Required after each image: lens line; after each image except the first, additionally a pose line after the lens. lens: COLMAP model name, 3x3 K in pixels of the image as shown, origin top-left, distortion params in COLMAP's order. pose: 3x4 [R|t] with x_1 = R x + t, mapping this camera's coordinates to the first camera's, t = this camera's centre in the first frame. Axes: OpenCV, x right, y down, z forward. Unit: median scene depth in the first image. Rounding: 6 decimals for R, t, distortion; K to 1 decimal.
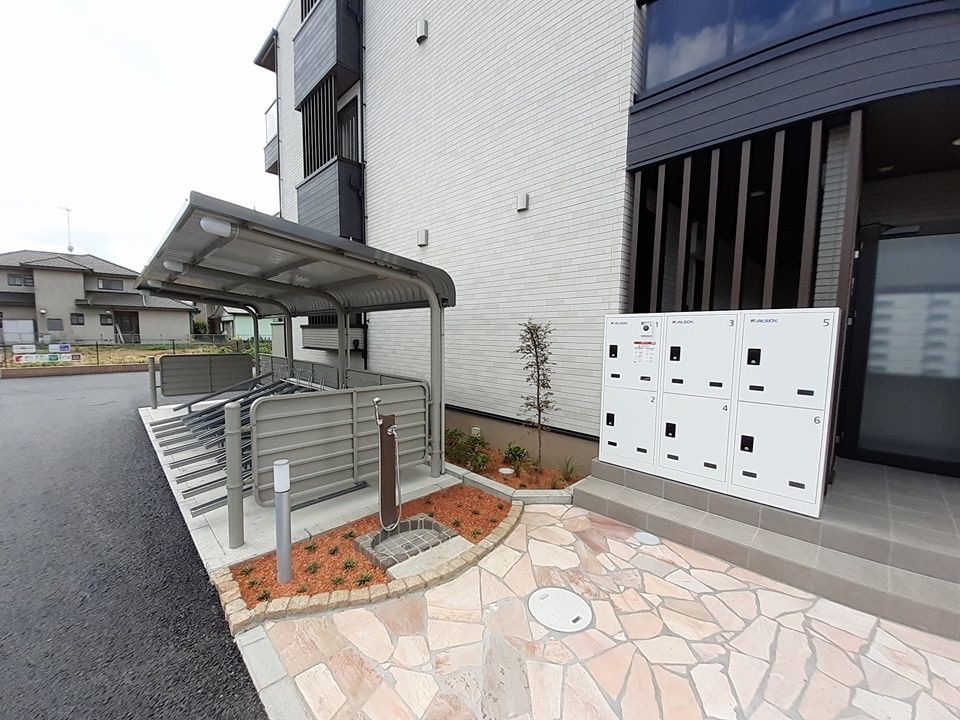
lens RADIAL K [[381.6, 0, 468.5], [0, 381.6, 367.8], [0, 0, 1]] dist [-0.000344, -0.000106]
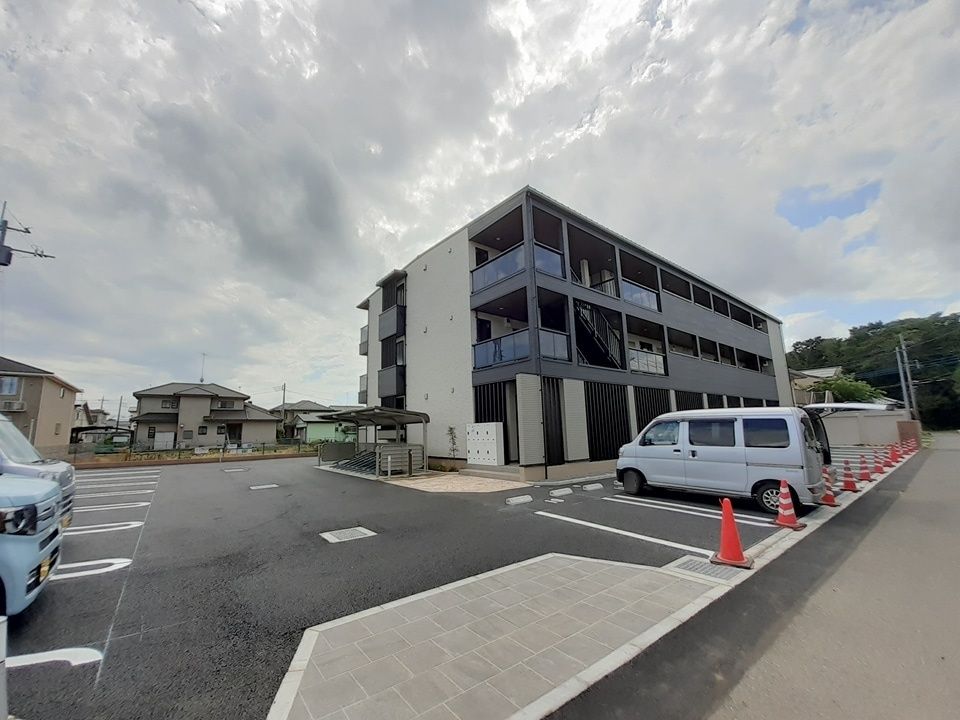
lens RADIAL K [[381.6, 0, 468.5], [0, 381.6, 367.8], [0, 0, 1]] dist [-0.000344, -0.000106]
pose [[0.994023, -0.052855, -0.095521, 0.413936], [0.027135, 0.967142, -0.252785, 0.152392], [0.105743, 0.248682, 0.962796, -1.518184]]
